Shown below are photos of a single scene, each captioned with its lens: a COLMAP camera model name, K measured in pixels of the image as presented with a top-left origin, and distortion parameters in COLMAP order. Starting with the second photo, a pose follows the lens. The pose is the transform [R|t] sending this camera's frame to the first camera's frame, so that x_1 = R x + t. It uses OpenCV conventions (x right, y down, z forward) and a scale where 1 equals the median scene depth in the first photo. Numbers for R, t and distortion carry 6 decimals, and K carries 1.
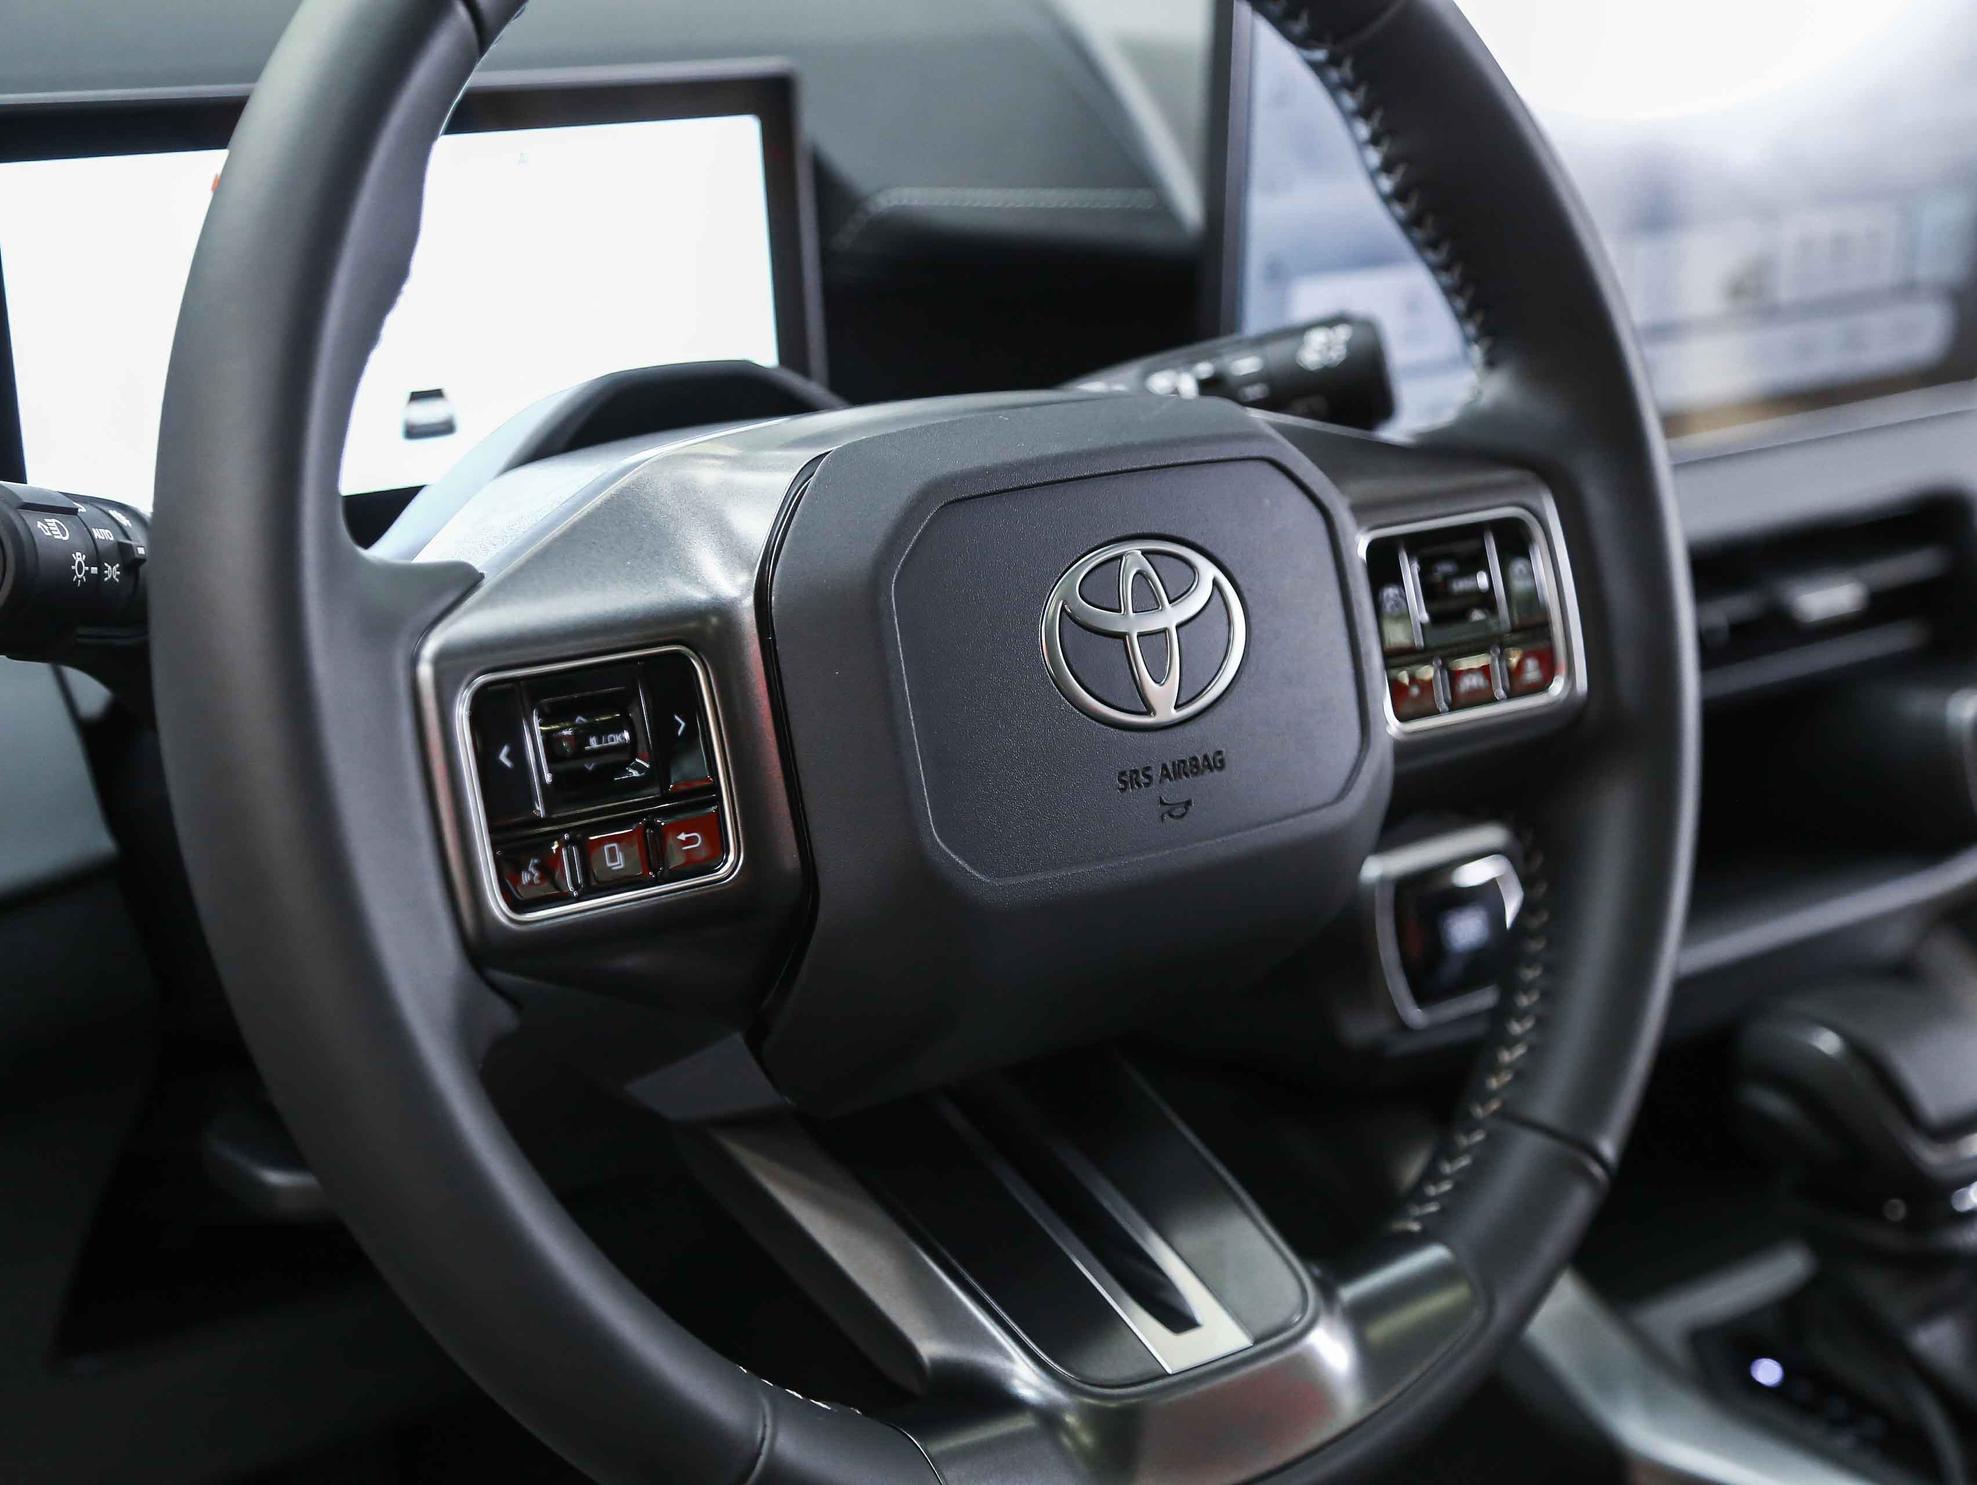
lens RADIAL K [[3738.3, 0, 989.1], [0, 3738.3, 750.5], [0, 0, 1]] dist [0.274563, 0.270357]
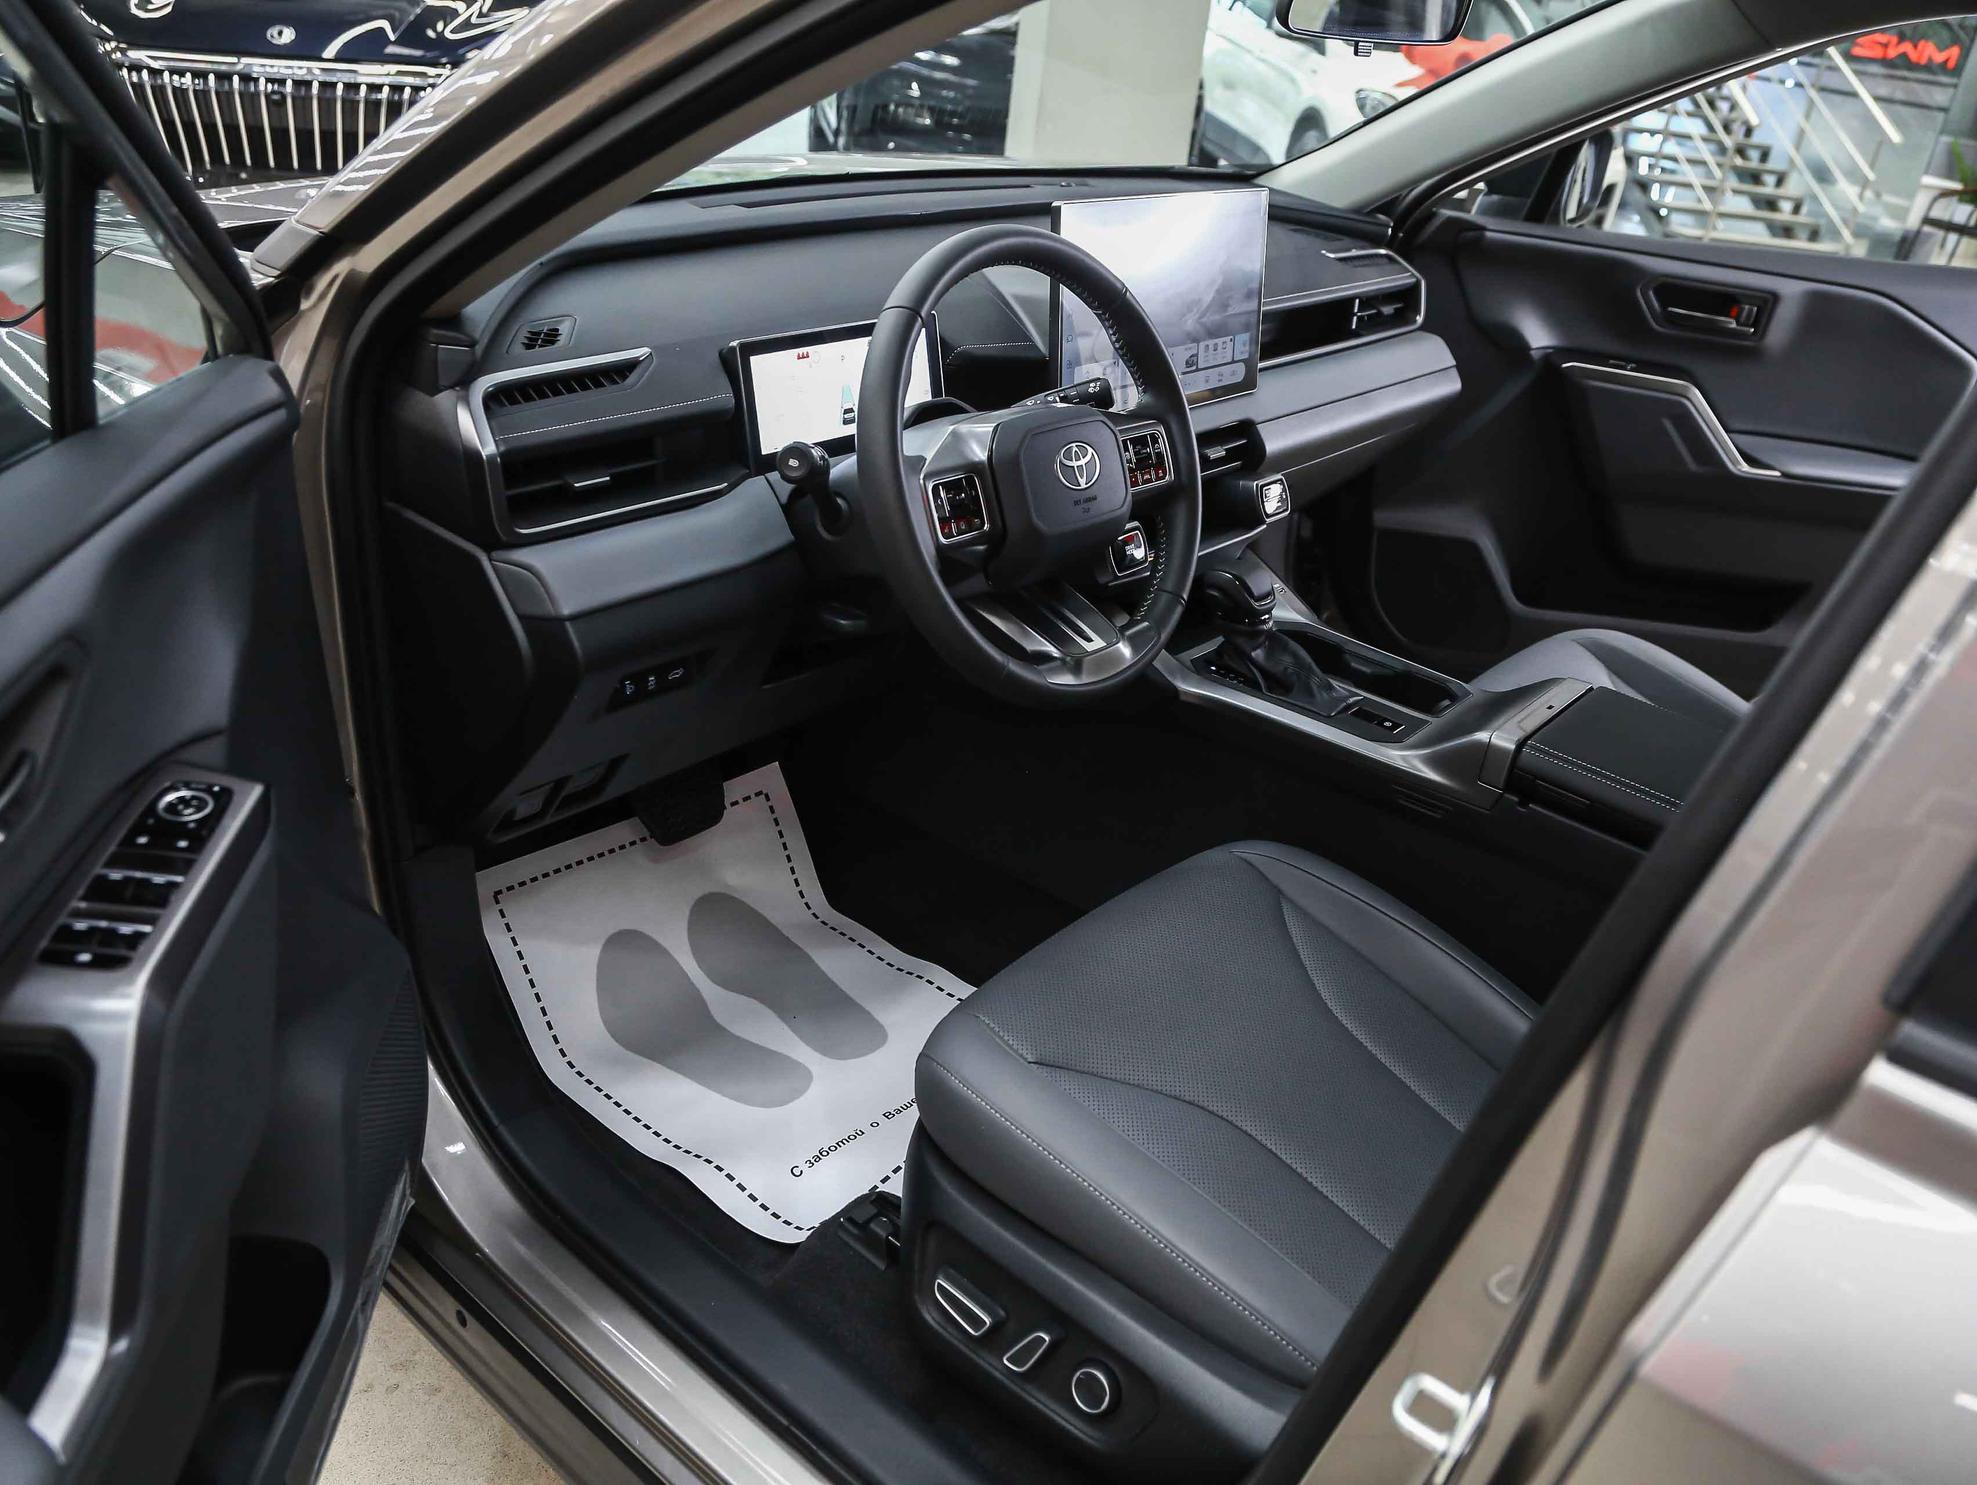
lens RADIAL K [[1573.3, 0, 988.5], [0, 1573.3, 742.5], [0, 0, 1]] dist [-0.090032, 0.003711]
pose [[0.992773, -0.061735, 0.102915, -0.208121], [0.047592, 0.989753, 0.134622, 0.026247], [-0.110172, -0.128751, 0.985538, -0.576509]]
